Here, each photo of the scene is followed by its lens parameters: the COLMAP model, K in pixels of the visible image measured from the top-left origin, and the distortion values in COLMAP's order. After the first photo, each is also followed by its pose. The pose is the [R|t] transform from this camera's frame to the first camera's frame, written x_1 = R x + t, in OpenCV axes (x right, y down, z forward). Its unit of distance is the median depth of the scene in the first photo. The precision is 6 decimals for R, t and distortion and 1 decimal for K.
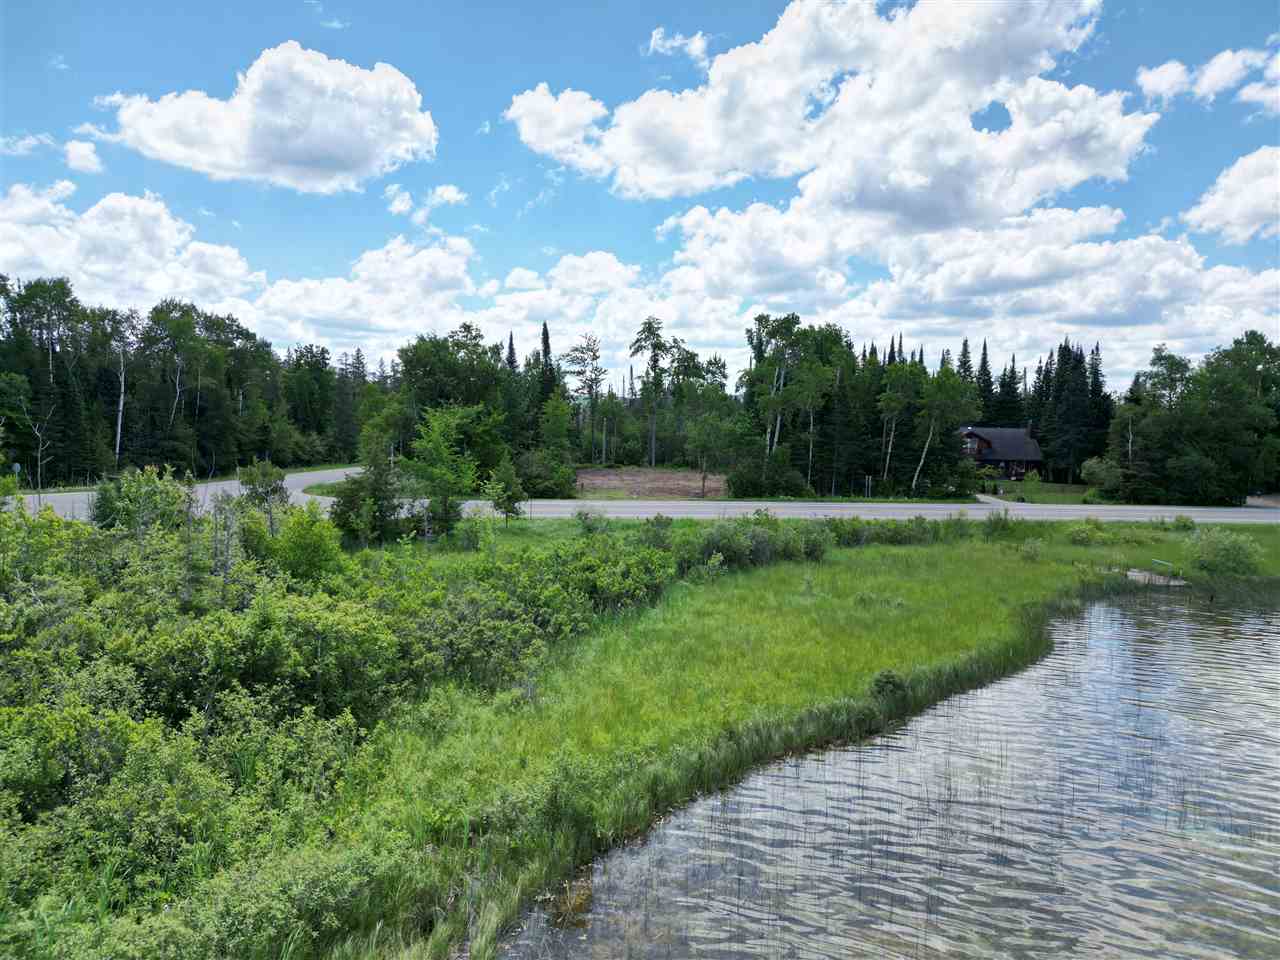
lens RADIAL K [[896.8, 0, 640.0], [0, 896.8, 480.0], [0, 0, 1]] dist [0.017977, 0.000743]
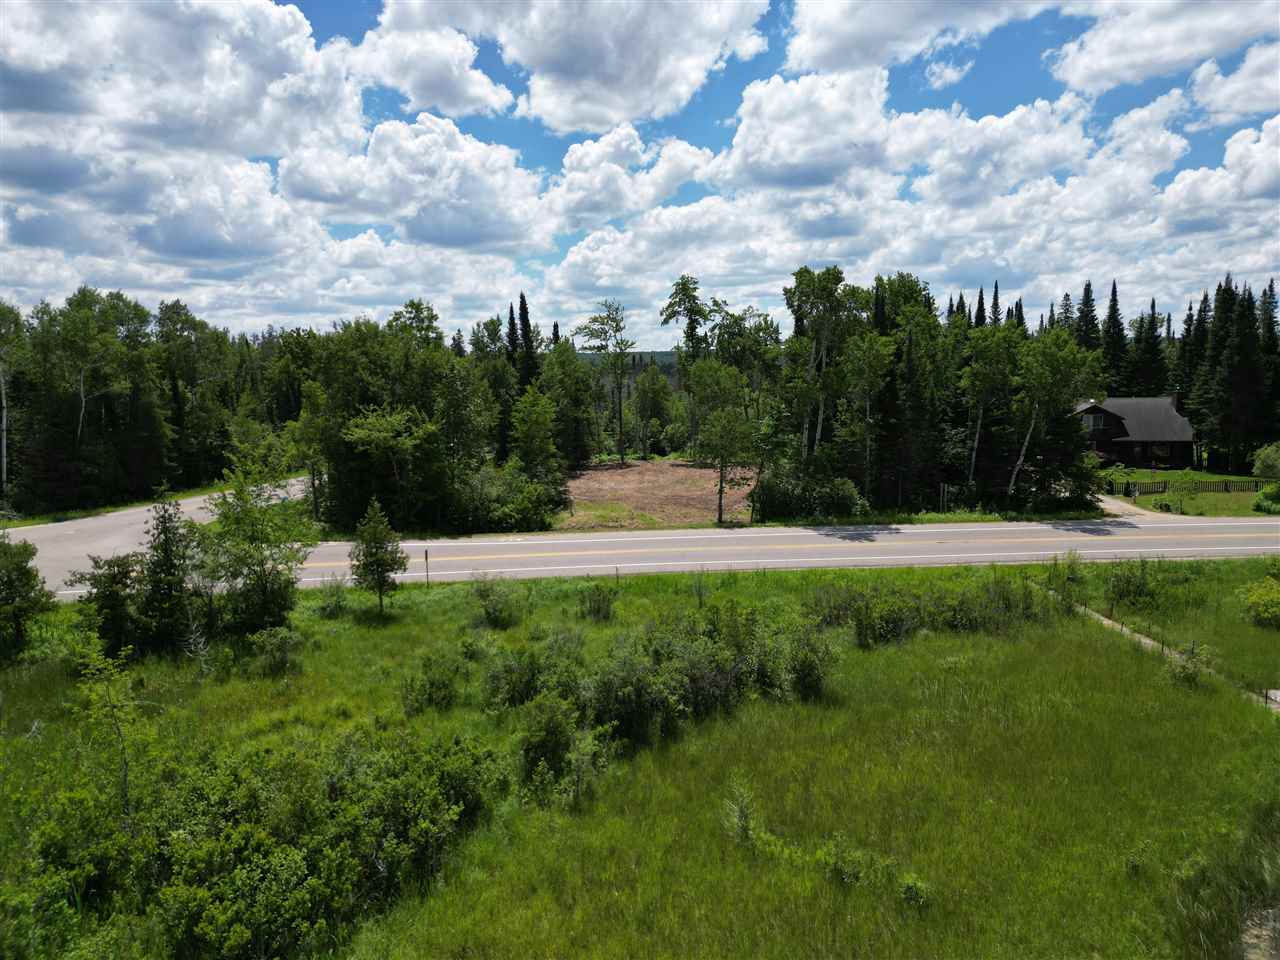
lens RADIAL K [[863.7, 0, 654.6], [0, 863.7, 465.5], [0, 0, 1]] dist [0.009084, 0.002609]
pose [[0.991412, -0.023779, -0.128597, 0.084264], [0.029710, 0.998572, 0.044399, -0.044356], [0.127358, -0.047838, 0.990703, 0.204314]]
